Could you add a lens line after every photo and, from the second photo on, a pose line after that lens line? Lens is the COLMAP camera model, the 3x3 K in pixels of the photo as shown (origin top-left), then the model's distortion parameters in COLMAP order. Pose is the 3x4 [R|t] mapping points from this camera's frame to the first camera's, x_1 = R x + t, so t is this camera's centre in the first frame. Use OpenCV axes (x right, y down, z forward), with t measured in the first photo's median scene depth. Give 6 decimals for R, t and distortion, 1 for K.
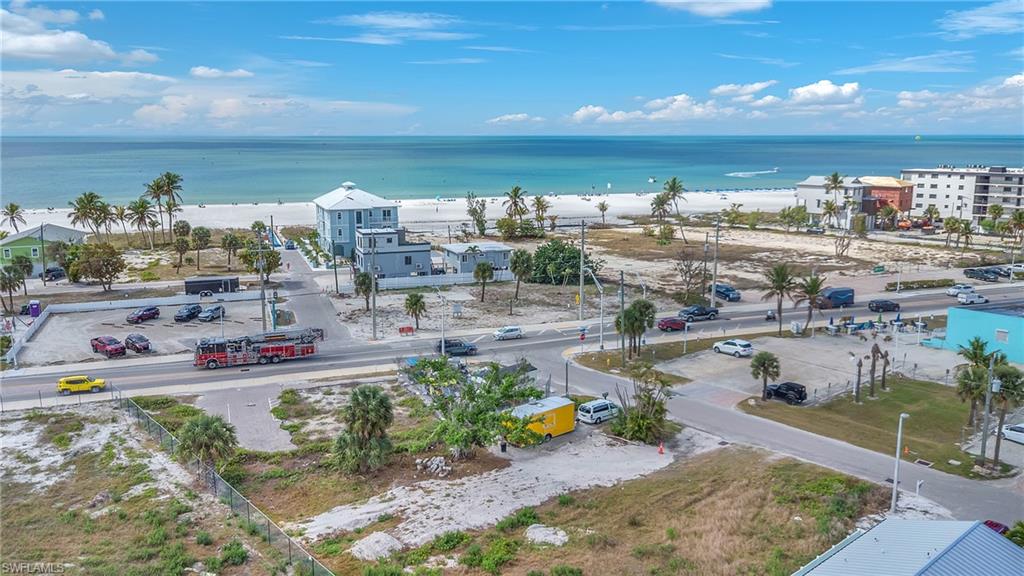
lens RADIAL K [[800.0, 0, 512.0], [0, 800.0, 288.0], [0, 0, 1]] dist [0.021954, 0.002098]
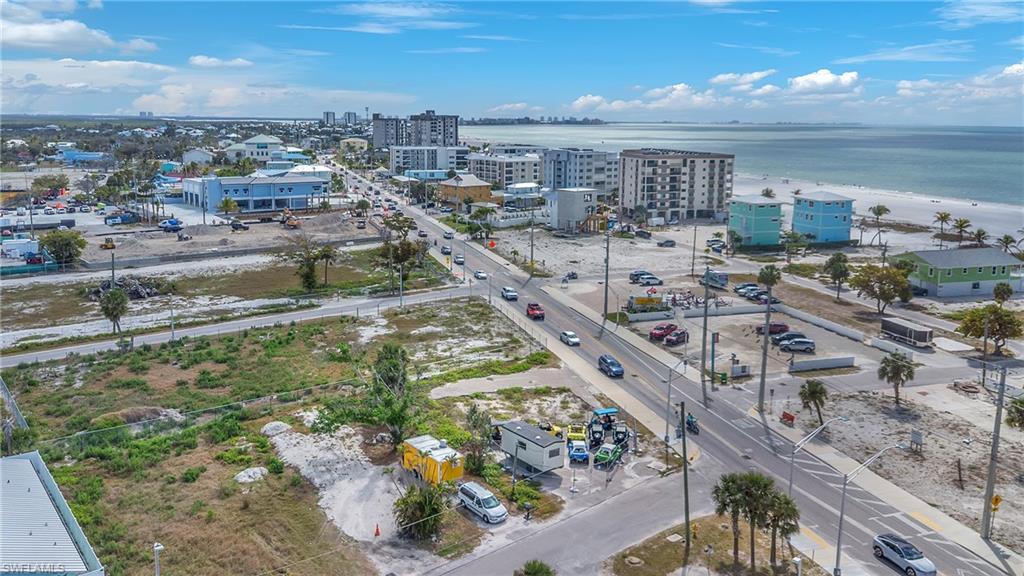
lens RADIAL K [[784.0, 0, 512.0], [0, 784.0, 288.0], [0, 0, 1]] dist [0.012884, 0.008117]
pose [[-0.045950, 0.203932, -0.977906, 0.976902], [-0.201256, 0.956977, 0.209025, -0.284087], [0.978460, 0.206414, -0.002930, 1.052806]]
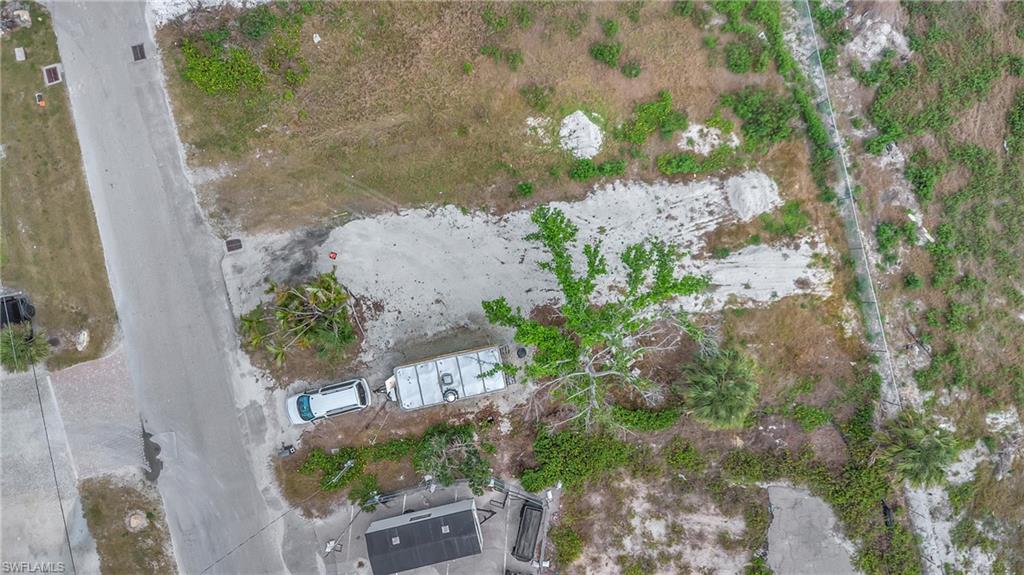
lens RADIAL K [[800.0, 0, 512.0], [0, 800.0, 287.5], [0, 0, 1]] dist [0.021954, 0.002098]
pose [[-0.885848, -0.463782, 0.013407, 0.014898], [0.088320, -0.140187, 0.986178, -0.494534], [-0.455492, 0.874788, 0.165146, 0.793990]]
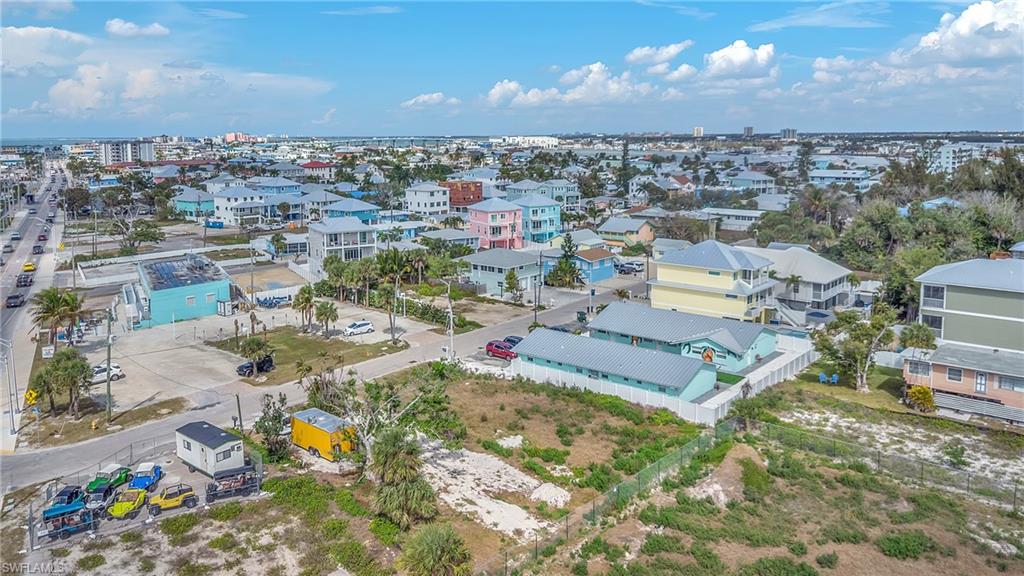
lens RADIAL K [[784.0, 0, 512.0], [0, 784.0, 288.0], [0, 0, 1]] dist [0.012884, 0.008117]
pose [[-0.146570, -0.187989, 0.971173, -0.931250], [0.194586, 0.957115, 0.214635, -0.179622], [-0.969873, 0.220436, -0.103705, 0.825229]]
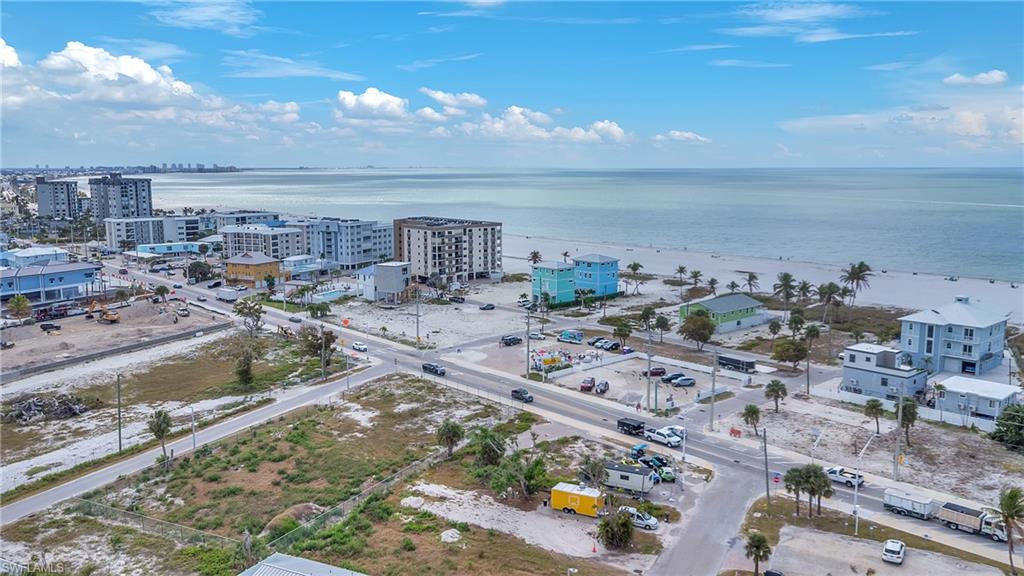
lens RADIAL K [[800.0, 0, 512.0], [0, 800.0, 288.0], [0, 0, 1]] dist [0.021954, 0.002098]
pose [[0.375790, 0.130333, -0.917494, 1.248091], [-0.173444, 0.982457, 0.068521, -0.281554], [0.910329, 0.133385, 0.391803, 0.278036]]
